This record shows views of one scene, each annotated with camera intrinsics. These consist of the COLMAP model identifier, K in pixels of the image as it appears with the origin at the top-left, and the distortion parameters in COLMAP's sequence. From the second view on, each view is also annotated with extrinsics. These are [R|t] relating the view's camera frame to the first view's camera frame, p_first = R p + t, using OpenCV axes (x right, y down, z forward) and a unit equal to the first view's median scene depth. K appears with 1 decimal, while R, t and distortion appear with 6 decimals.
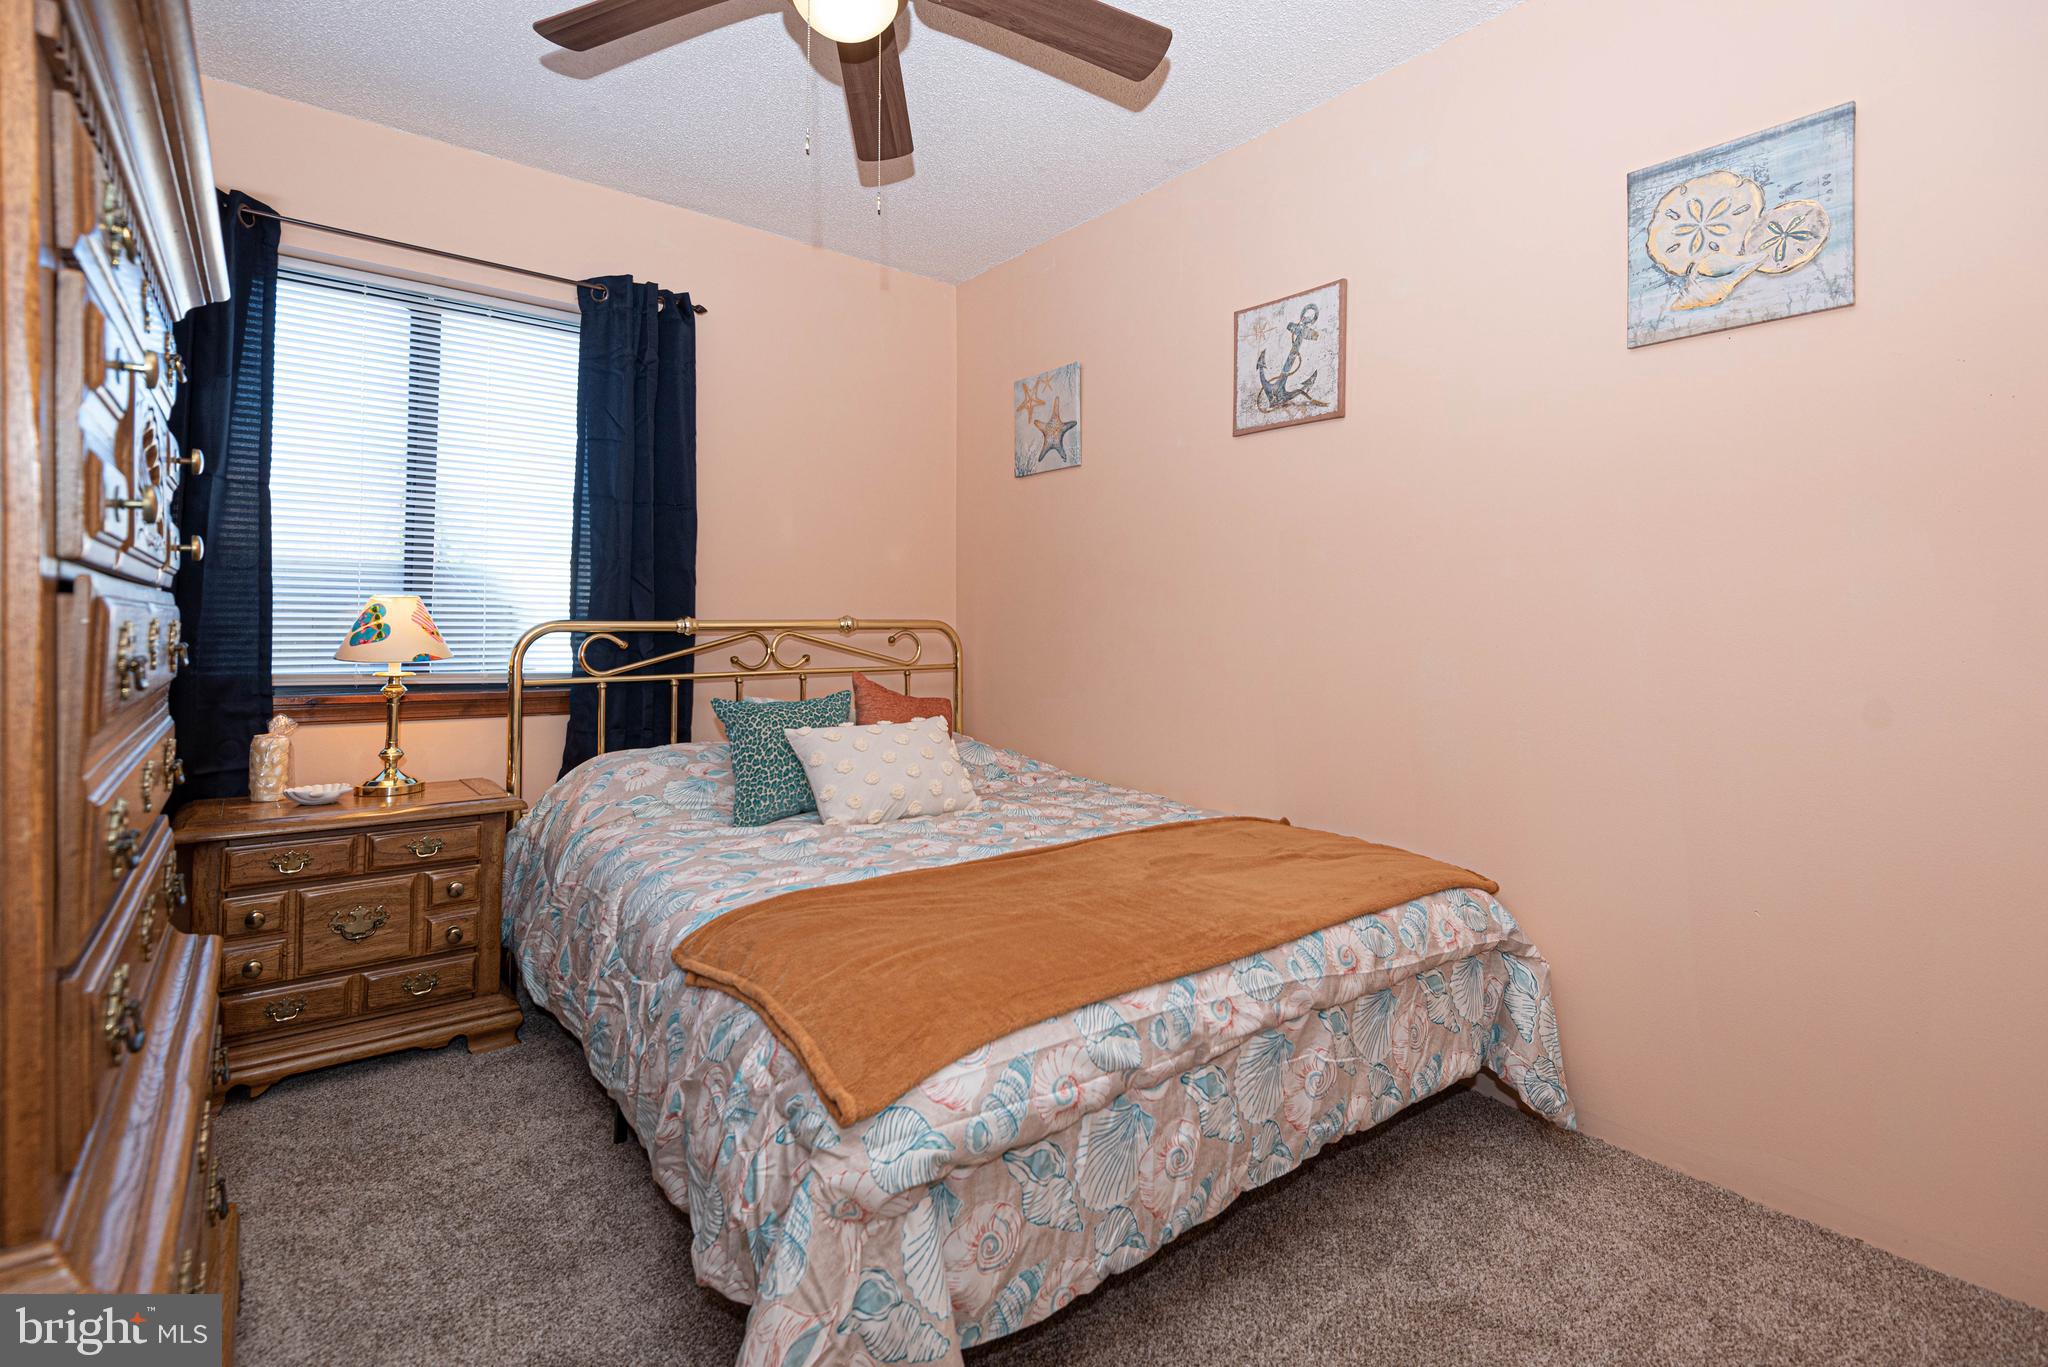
lens RADIAL K [[947.1, 0, 1024.0], [0, 947.1, 683.5], [0, 0, 1]] dist [0.028194, -0.018881]
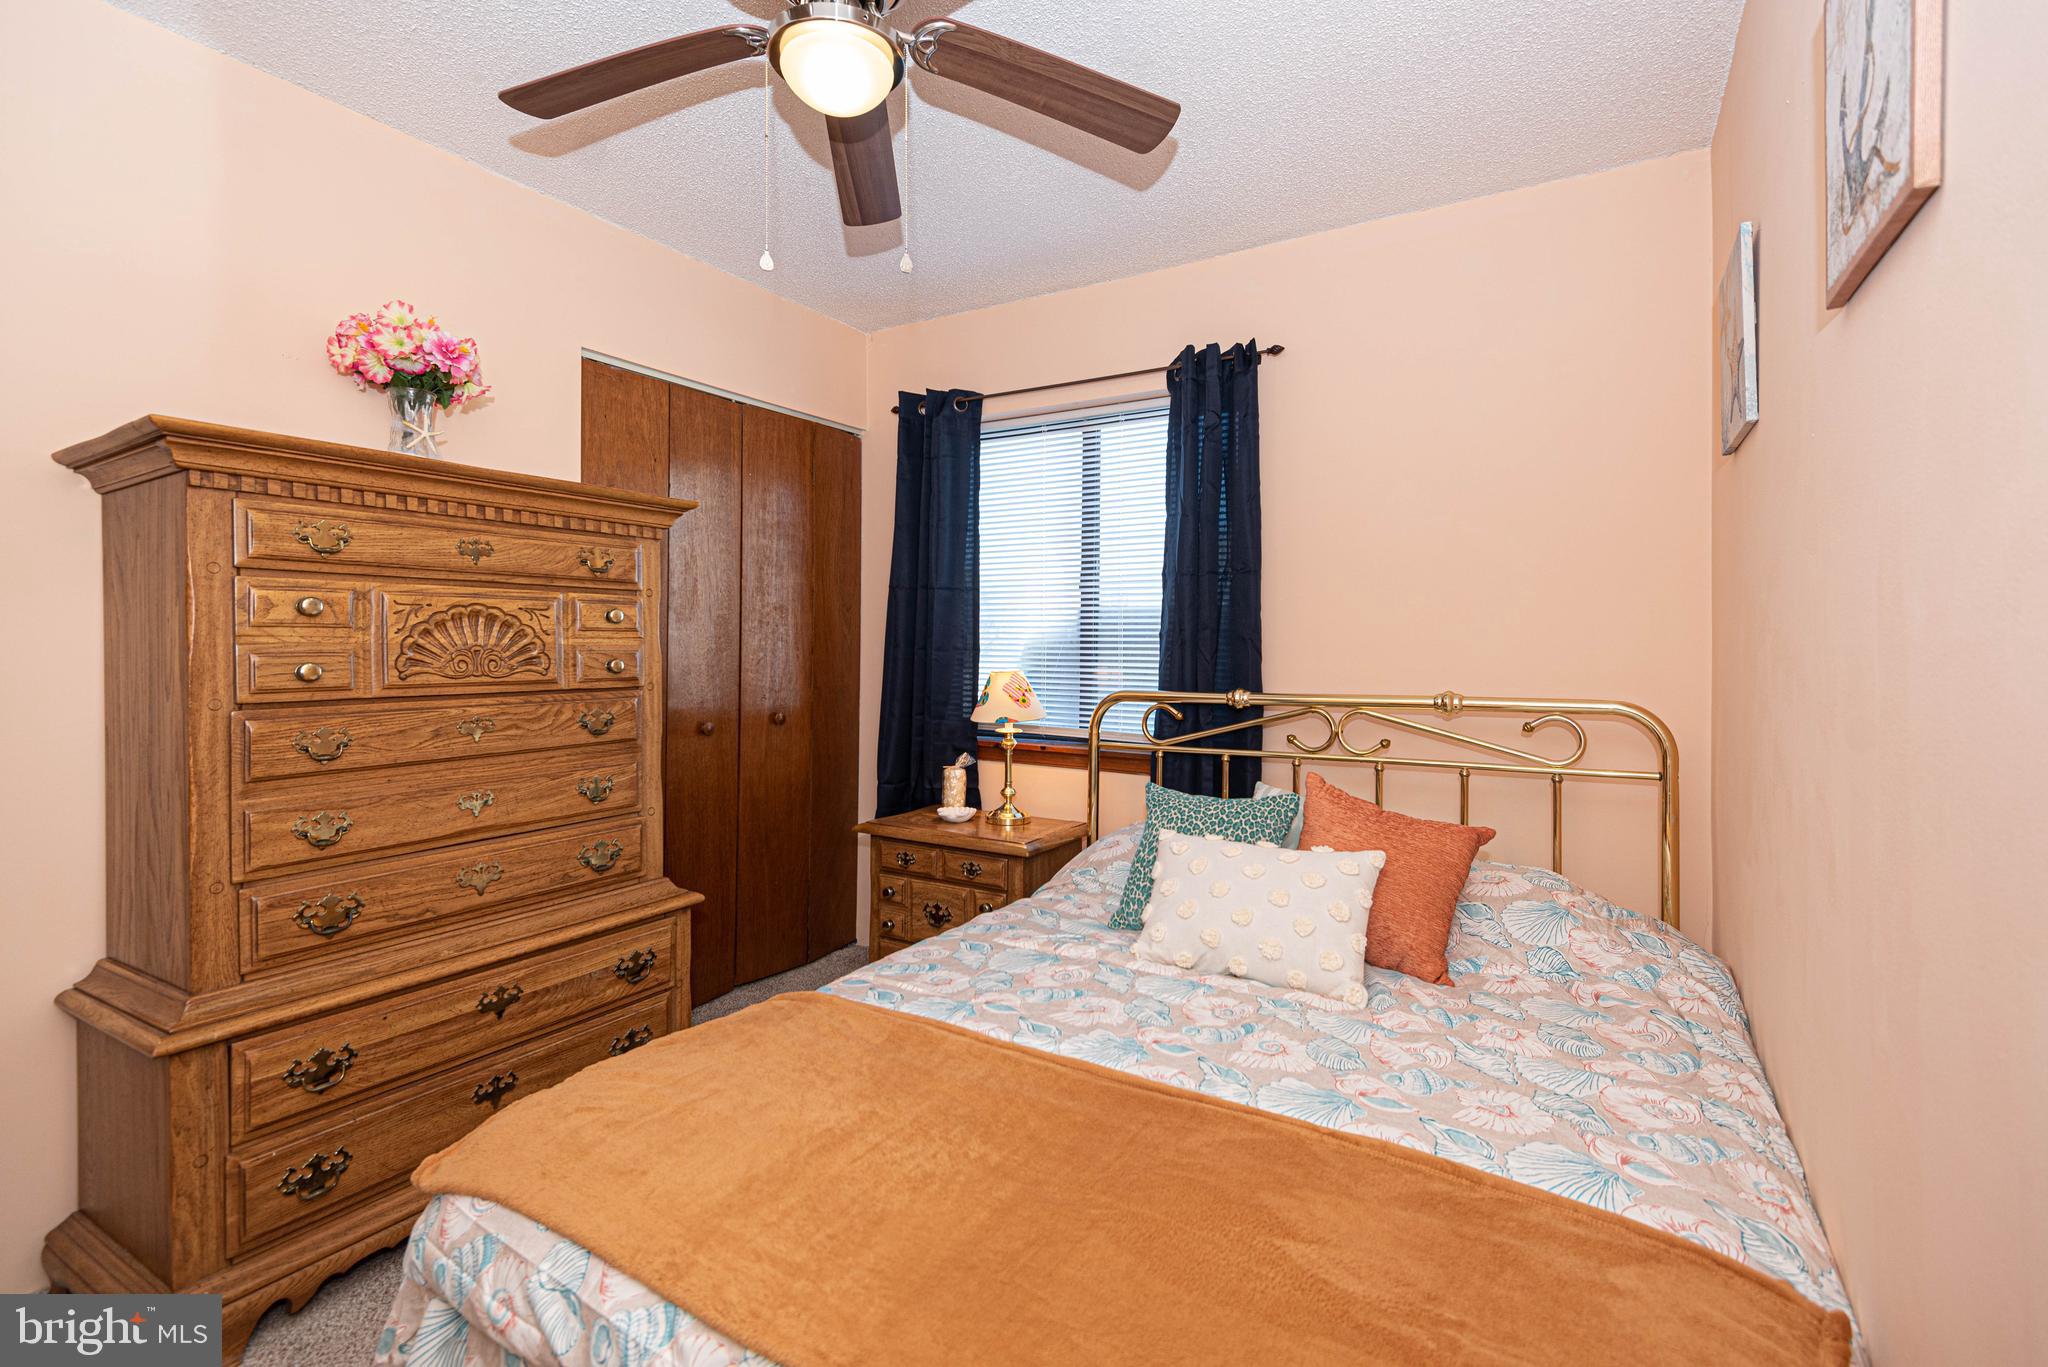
lens RADIAL K [[935.5, 0, 1012.6], [0, 935.5, 681.5], [0, 0, 1]] dist [0.028778, -0.018316]
pose [[0.341740, 0.033642, -0.939192, 0.452395], [-0.059179, 0.998146, 0.014221, -0.082032], [0.937929, 0.050721, 0.343098, 0.507917]]
